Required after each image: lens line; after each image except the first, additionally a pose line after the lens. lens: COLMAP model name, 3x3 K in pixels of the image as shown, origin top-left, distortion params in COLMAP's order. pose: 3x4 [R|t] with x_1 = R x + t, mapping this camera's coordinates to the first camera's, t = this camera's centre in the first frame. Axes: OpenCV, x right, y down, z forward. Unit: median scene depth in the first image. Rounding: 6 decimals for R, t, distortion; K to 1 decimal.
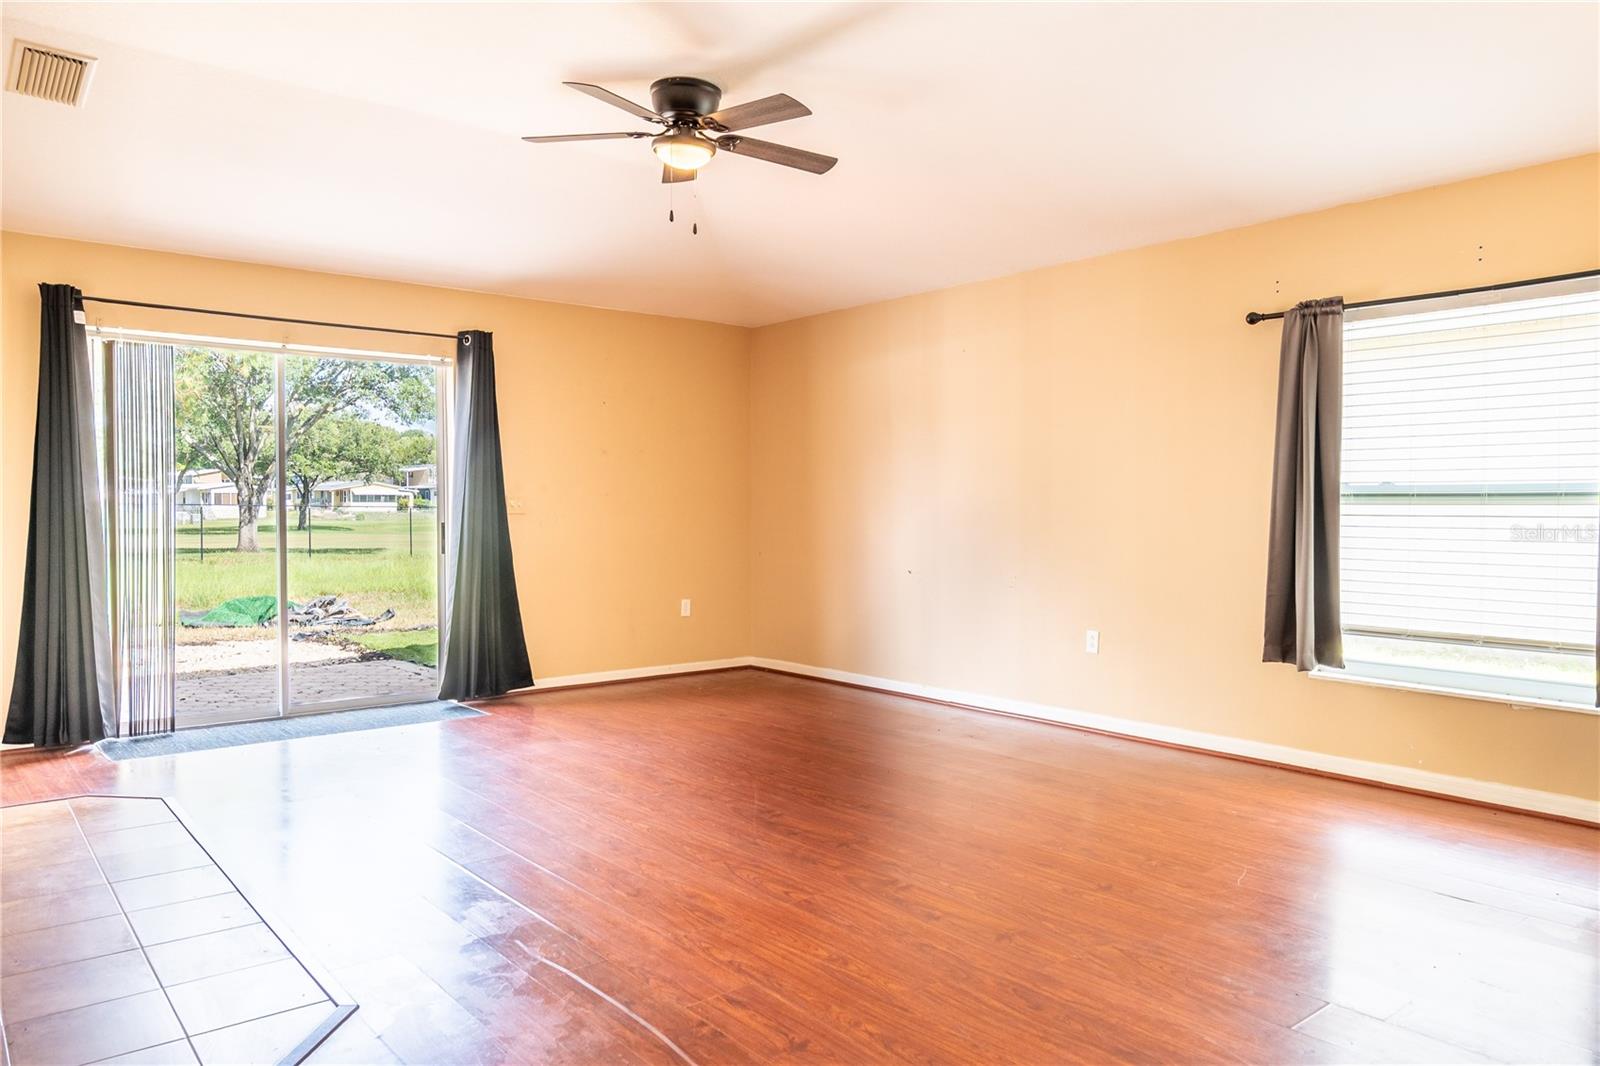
lens RADIAL K [[1105.3, 0, 800.4], [0, 1105.3, 537.6], [0, 0, 1]] dist [-0.000743, 0.000891]
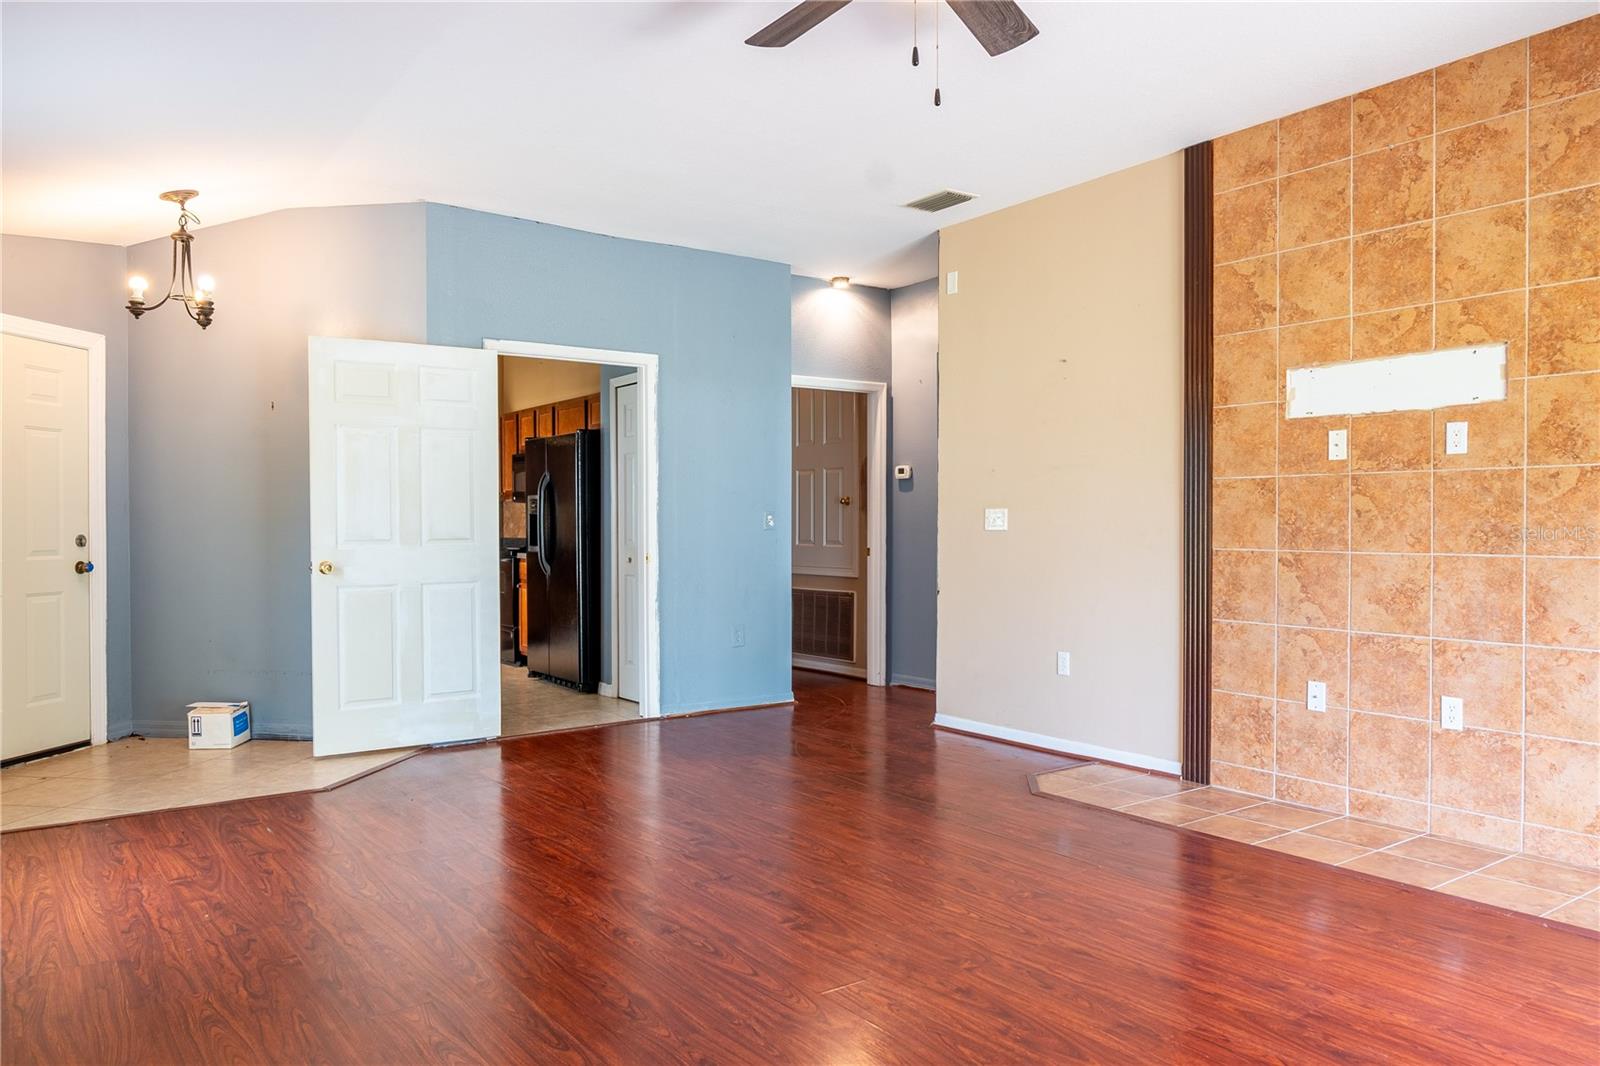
lens RADIAL K [[1105.3, 0, 800.4], [0, 1105.3, 537.6], [0, 0, 1]] dist [-0.000743, 0.000891]
pose [[-0.998246, 0.000078, 0.059207, -0.058390], [0.002554, 0.999125, 0.041741, -0.039629], [-0.059152, 0.041818, -0.997373, 1.364491]]
